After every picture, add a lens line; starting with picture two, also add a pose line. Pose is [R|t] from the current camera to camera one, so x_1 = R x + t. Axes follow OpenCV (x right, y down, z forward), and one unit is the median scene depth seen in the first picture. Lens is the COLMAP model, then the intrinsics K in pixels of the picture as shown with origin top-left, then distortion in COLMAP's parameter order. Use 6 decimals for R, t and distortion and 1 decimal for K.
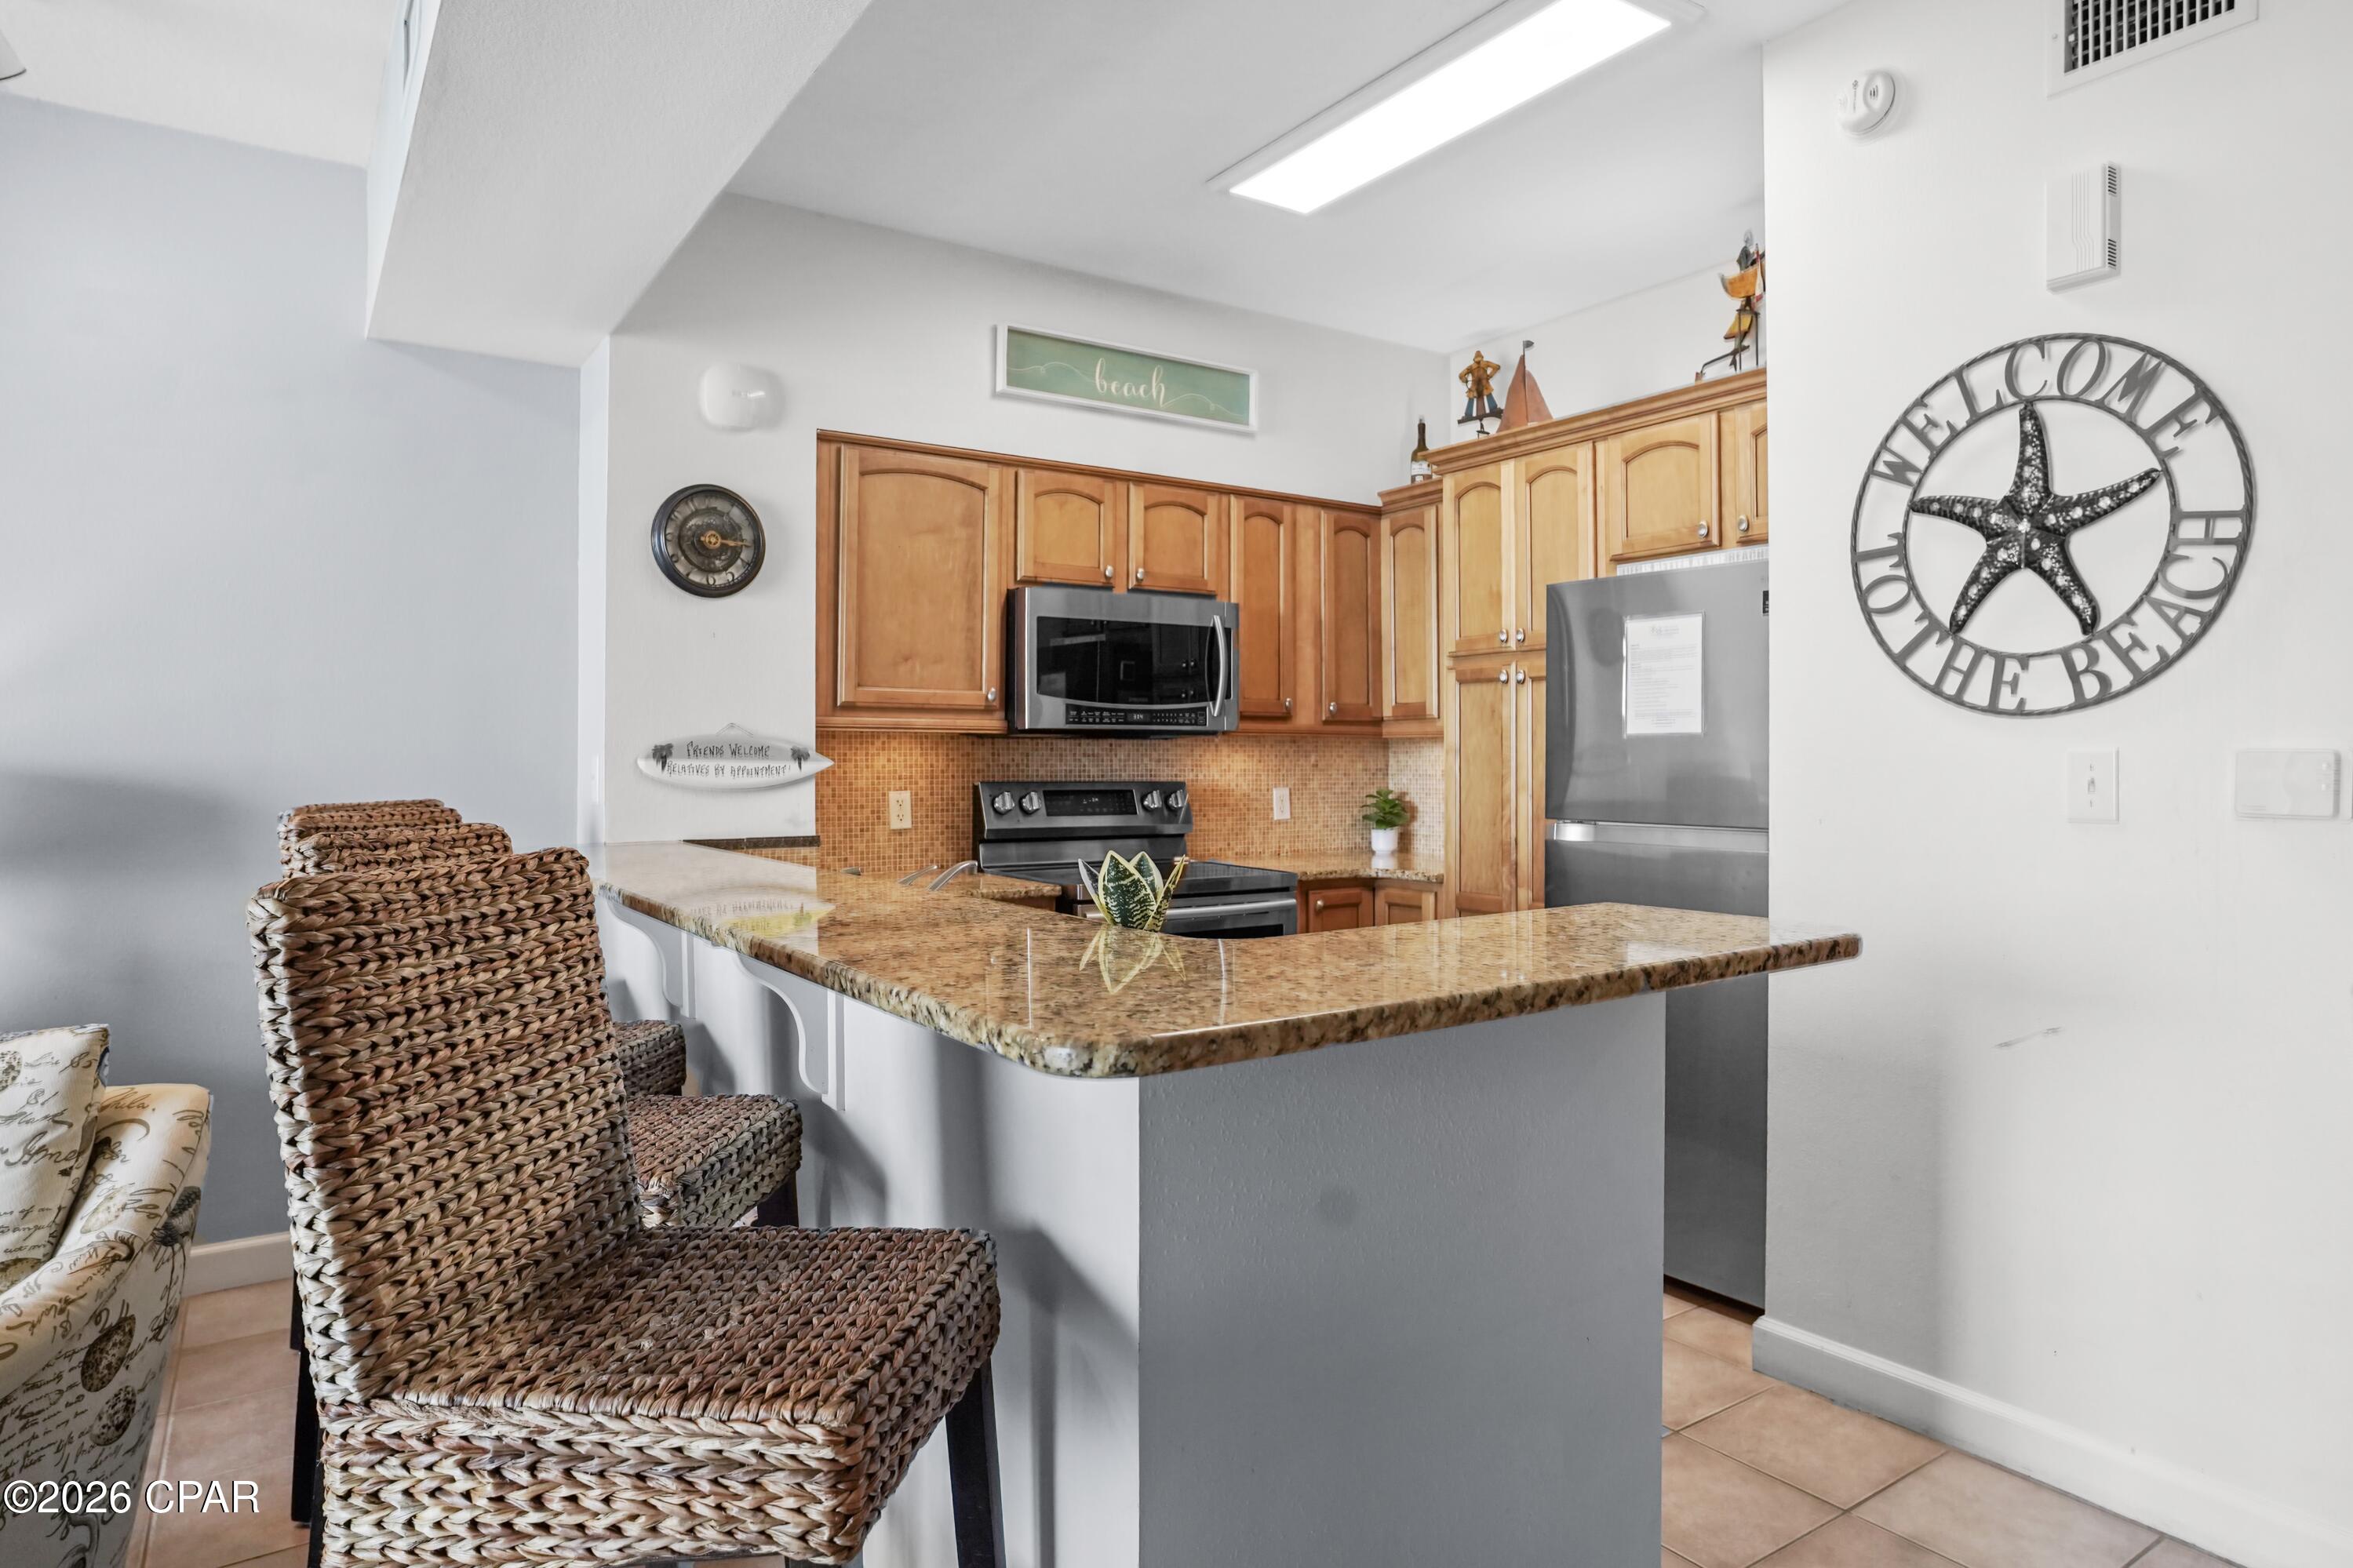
lens RADIAL K [[1390.1, 0, 1166.8], [0, 1390.1, 760.3], [0, 0, 1]] dist [-0.043130, 0.014293]
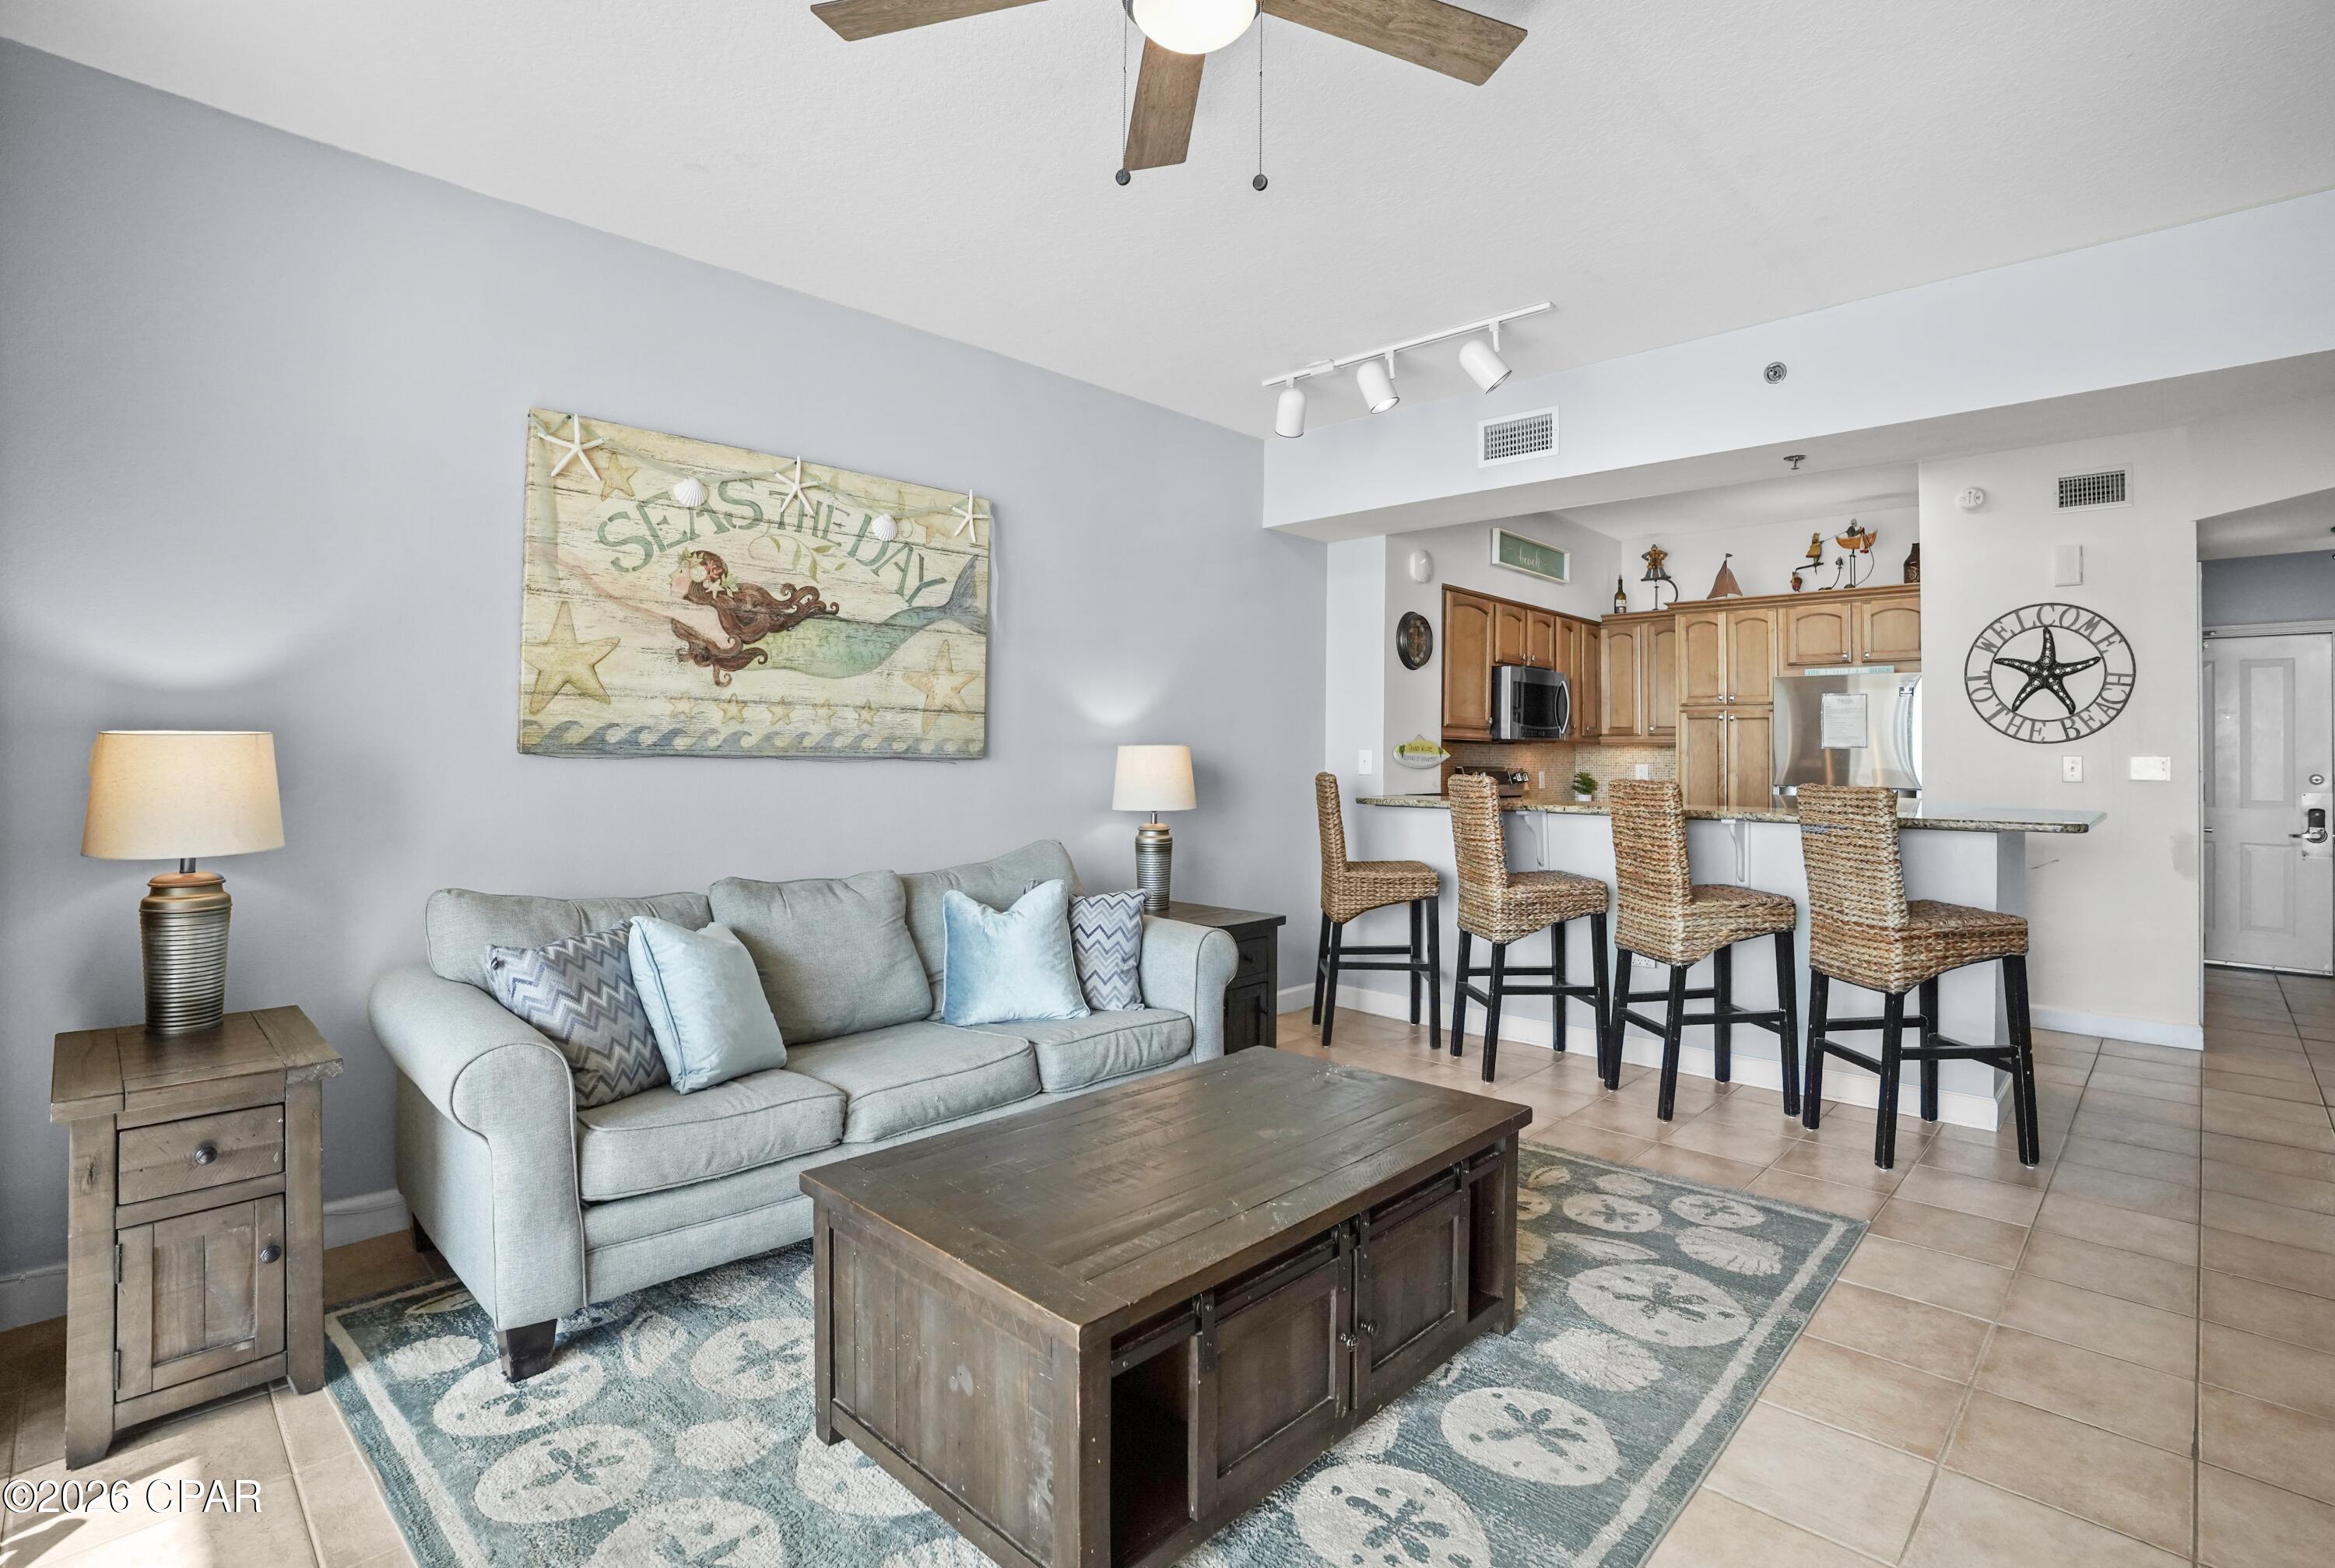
lens RADIAL K [[1128.9, 0, 1174.4], [0, 1128.9, 726.1], [0, 0, 1]] dist [-0.067392, 0.021362]
pose [[0.976076, 0.017640, 0.216712, -0.928453], [-0.012396, 0.999597, -0.025533, 0.006011], [-0.217075, 0.022236, 0.975902, -0.441752]]
